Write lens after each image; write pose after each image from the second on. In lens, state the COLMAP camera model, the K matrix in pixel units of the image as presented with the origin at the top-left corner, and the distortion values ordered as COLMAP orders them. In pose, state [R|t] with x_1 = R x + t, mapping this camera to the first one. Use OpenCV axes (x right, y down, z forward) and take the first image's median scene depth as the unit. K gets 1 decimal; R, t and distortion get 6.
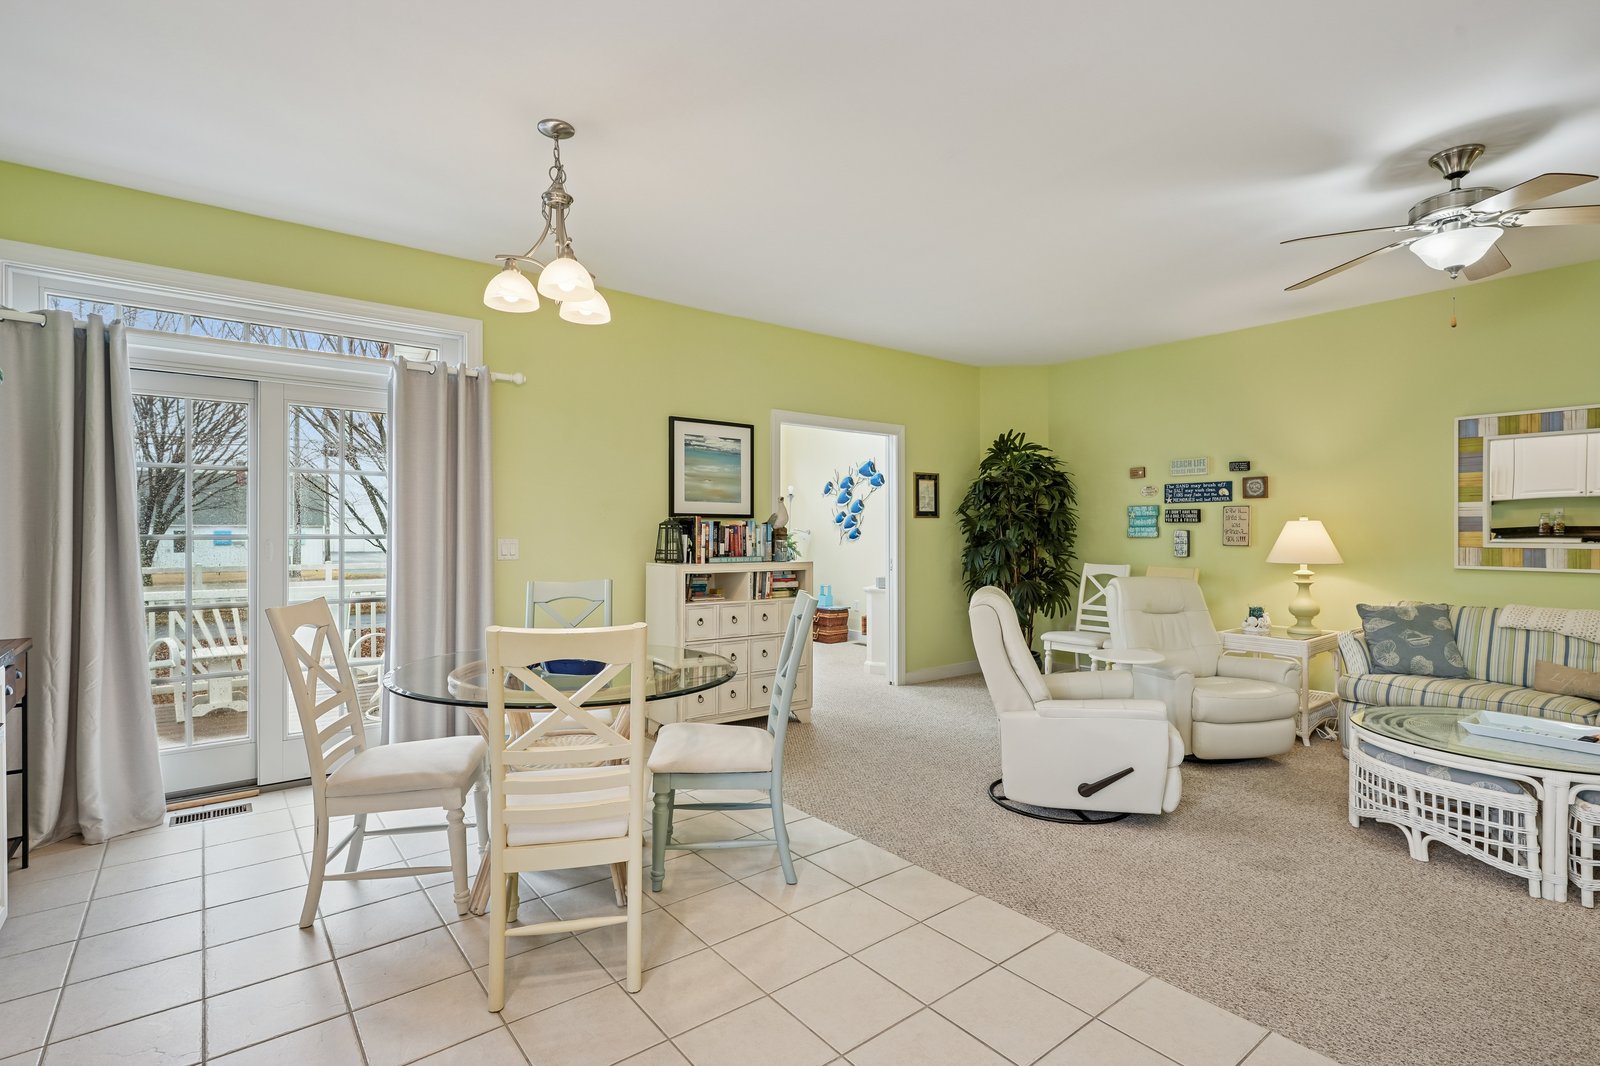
lens RADIAL K [[763.6, 0, 800.5], [0, 763.6, 519.2], [0, 0, 1]] dist [-0.000675, -0.000332]
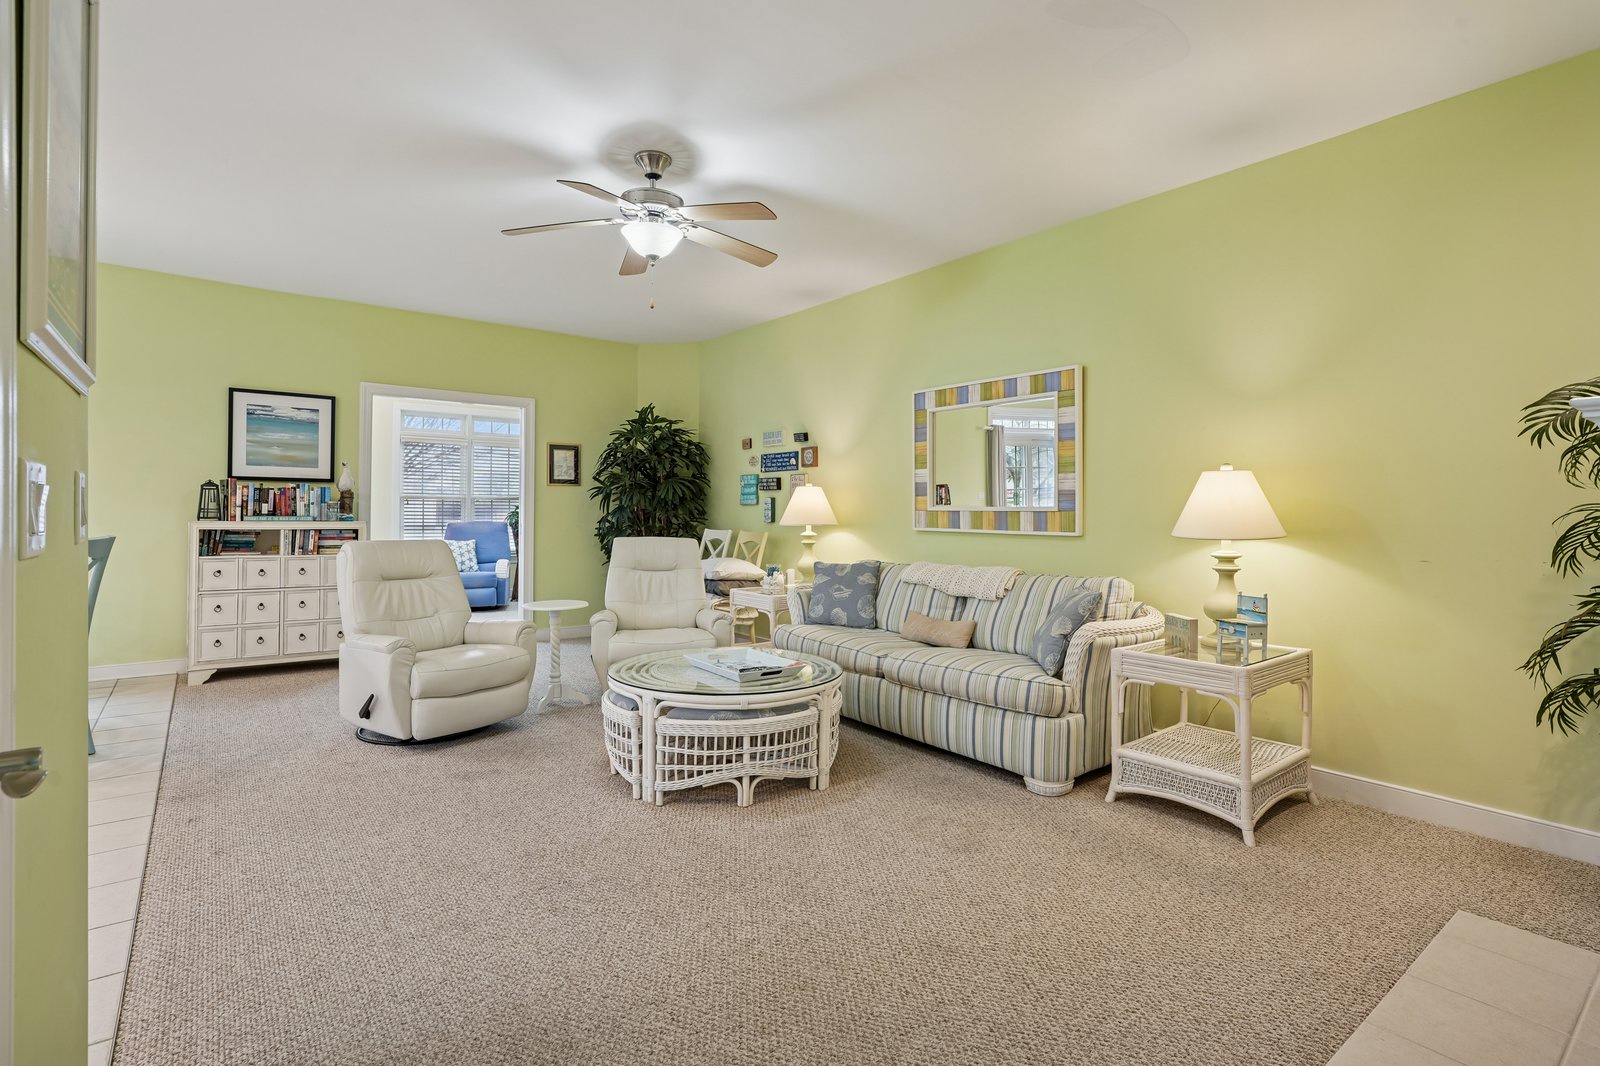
lens RADIAL K [[773.6, 0, 806.1], [0, 773.6, 492.7], [0, 0, 1]] dist [0.000236, -0.000103]
pose [[0.999864, 0.006421, -0.015161, 0.658199], [-0.006571, 0.999930, -0.009827, 0.021104], [0.015097, 0.009925, 0.999837, -0.093901]]
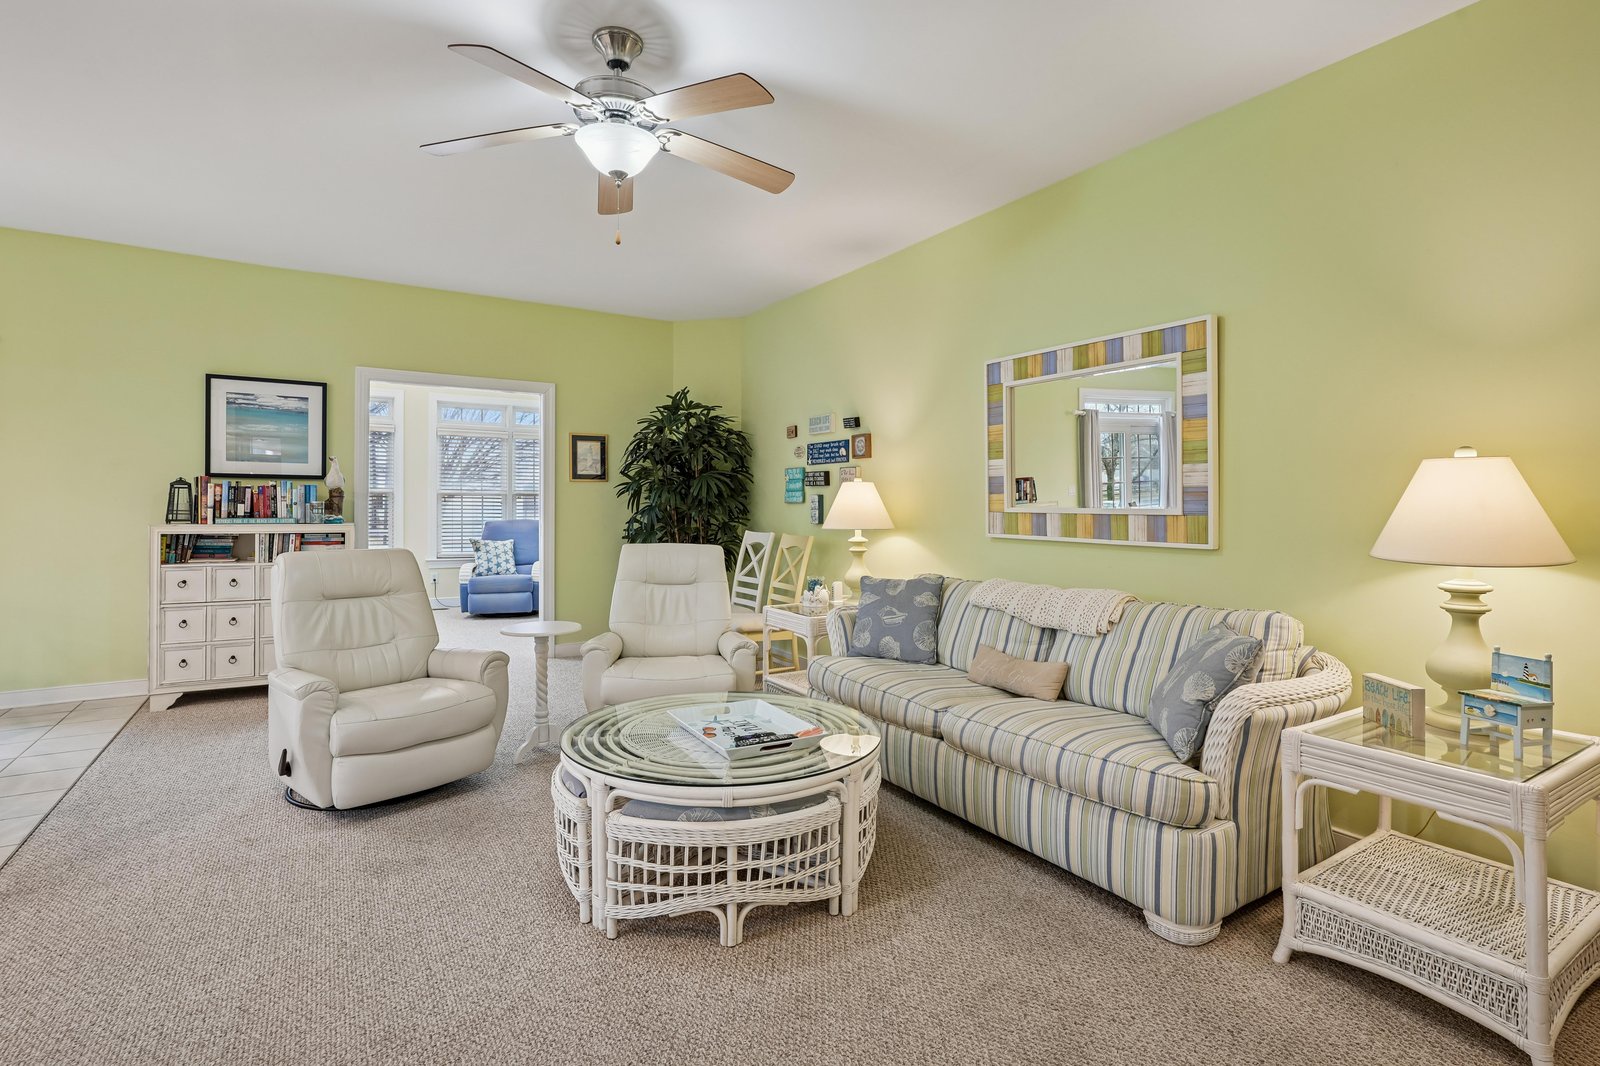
lens RADIAL K [[776.5, 0, 812.9], [0, 776.5, 485.5], [0, 0, 1]] dist [-0.000984, 0.000512]
pose [[0.993696, 0.002355, -0.112080, 0.694465], [-0.003393, 0.999953, -0.009076, 0.014141], [0.112054, 0.009399, 0.993658, 0.098288]]
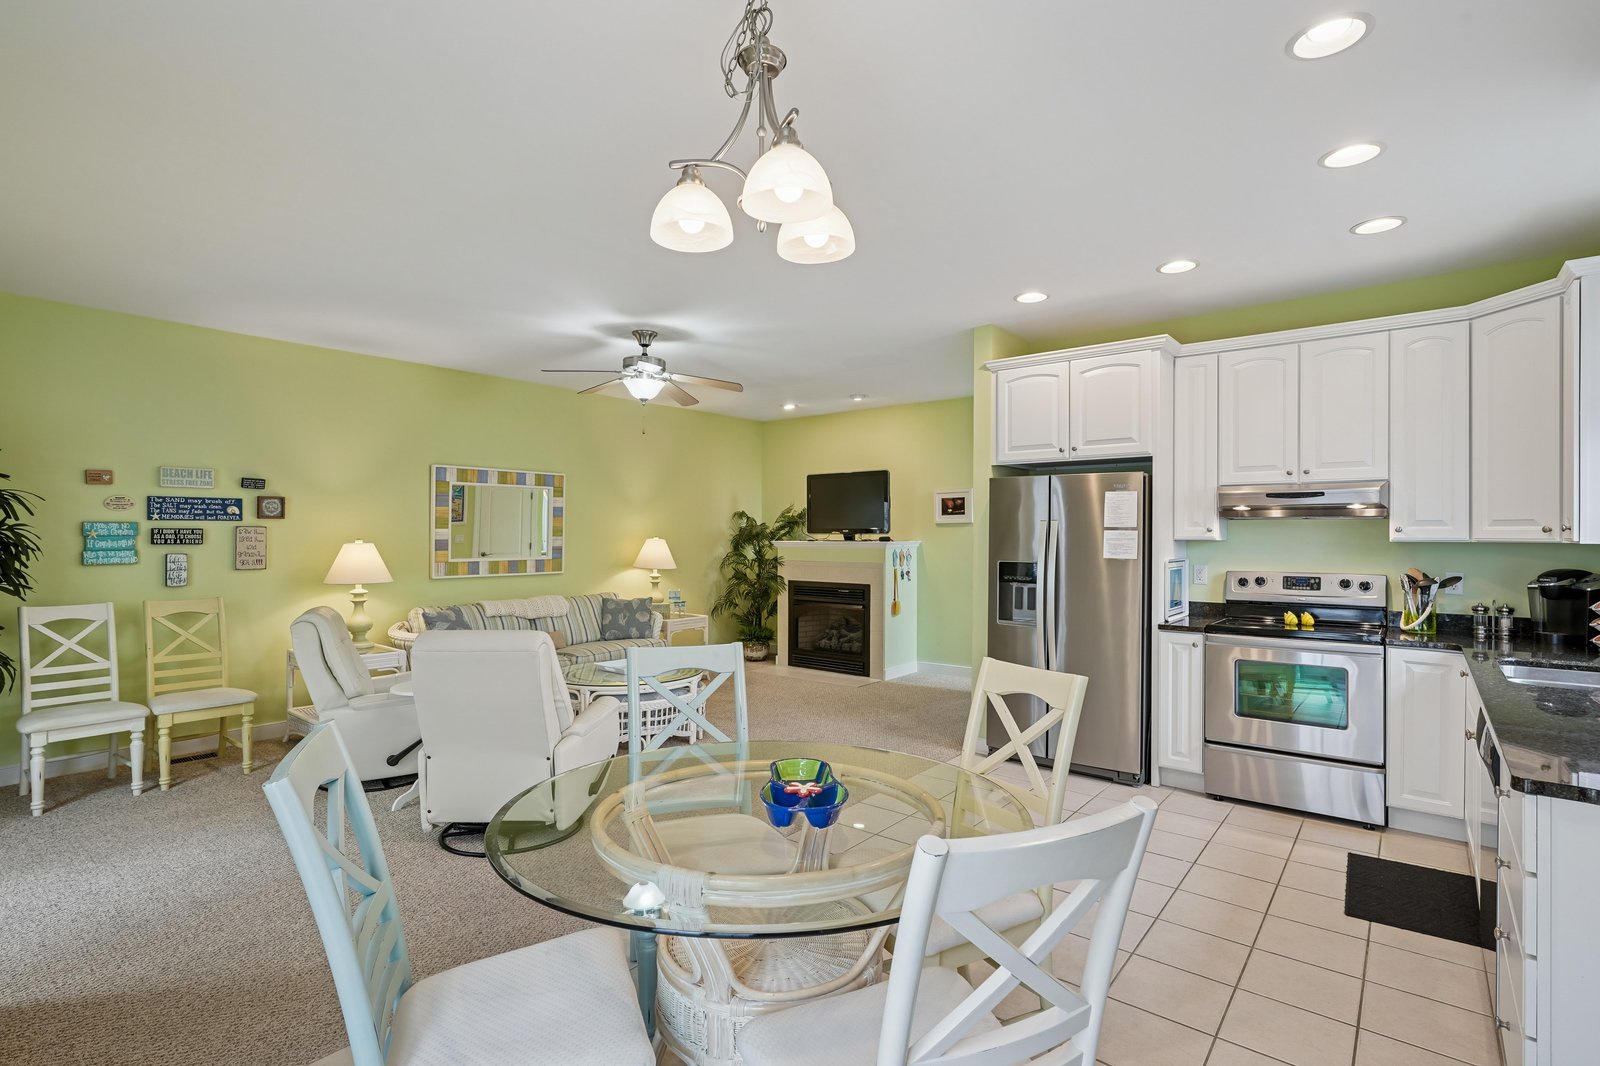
lens RADIAL K [[763.6, 0, 800.5], [0, 763.6, 519.2], [0, 0, 1]] dist [-0.000675, -0.000332]
pose [[-0.215357, 0.015723, 0.976409, -0.517165], [-0.018453, 0.999626, -0.020166, -0.021538], [-0.976361, -0.022360, -0.214987, 0.605330]]
